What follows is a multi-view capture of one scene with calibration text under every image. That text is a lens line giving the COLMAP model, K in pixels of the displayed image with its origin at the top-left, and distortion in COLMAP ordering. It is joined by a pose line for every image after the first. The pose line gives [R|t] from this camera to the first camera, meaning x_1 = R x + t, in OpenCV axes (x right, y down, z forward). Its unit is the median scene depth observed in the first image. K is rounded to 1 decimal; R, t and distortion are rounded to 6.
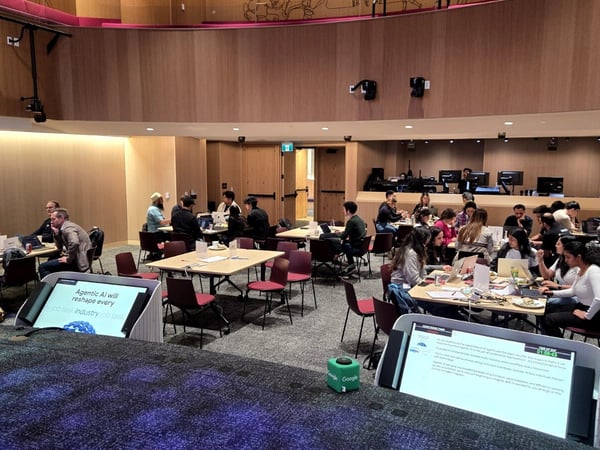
lens RADIAL K [[536.3, 0, 300.0], [0, 536.3, 225.0], [0, 0, 1]] dist [0.076348, -0.007308]
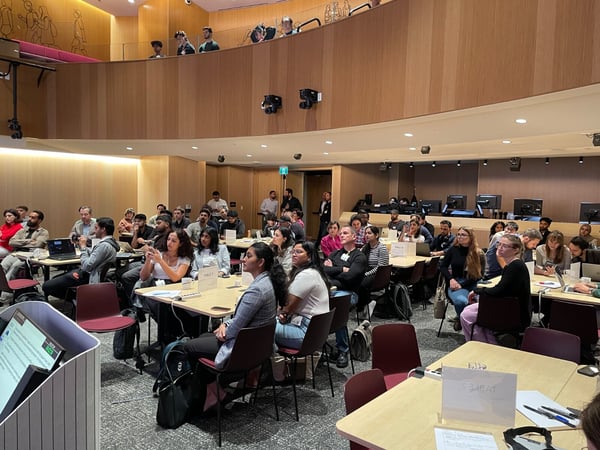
lens RADIAL K [[457.8, 0, 300.0], [0, 457.8, 225.0], [0, 0, 1]] dist [0.040220, -0.006819]
pose [[0.968130, 0.035384, -0.247936, 0.277750], [-0.050258, 0.997280, -0.053920, 0.018713], [0.245353, 0.064662, 0.967275, 0.115435]]
